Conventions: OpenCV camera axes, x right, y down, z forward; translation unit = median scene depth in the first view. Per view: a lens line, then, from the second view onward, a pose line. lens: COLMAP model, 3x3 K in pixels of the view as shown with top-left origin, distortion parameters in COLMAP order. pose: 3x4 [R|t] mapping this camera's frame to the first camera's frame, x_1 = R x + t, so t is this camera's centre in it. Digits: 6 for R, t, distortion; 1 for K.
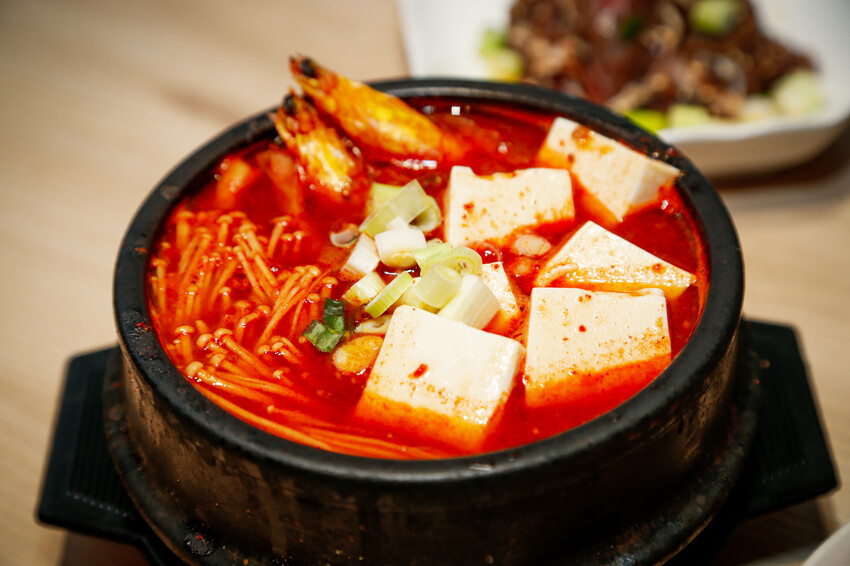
lens RADIAL K [[2062.7, 0, 425.4], [0, 2062.7, 283.5], [0, 0, 1]] dist [0.096888, 0.000000]
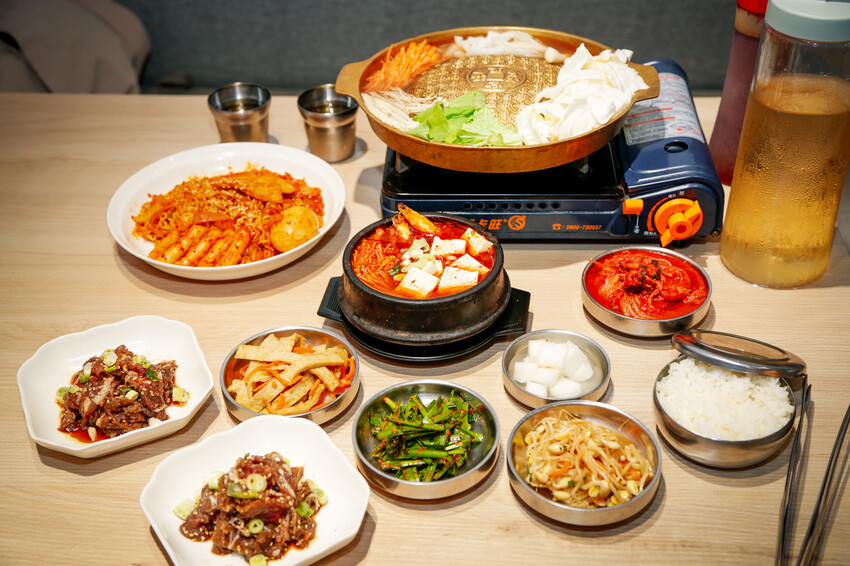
lens RADIAL K [[1139.9, 0, 423.3], [0, 1139.9, 286.3], [0, 0, 1]] dist [0.083977, 0.000000]
pose [[0.988729, 0.115657, -0.095074, 0.210127], [-0.119312, 0.992285, -0.033684, 0.112978], [0.090444, 0.044648, 0.994900, -1.133430]]
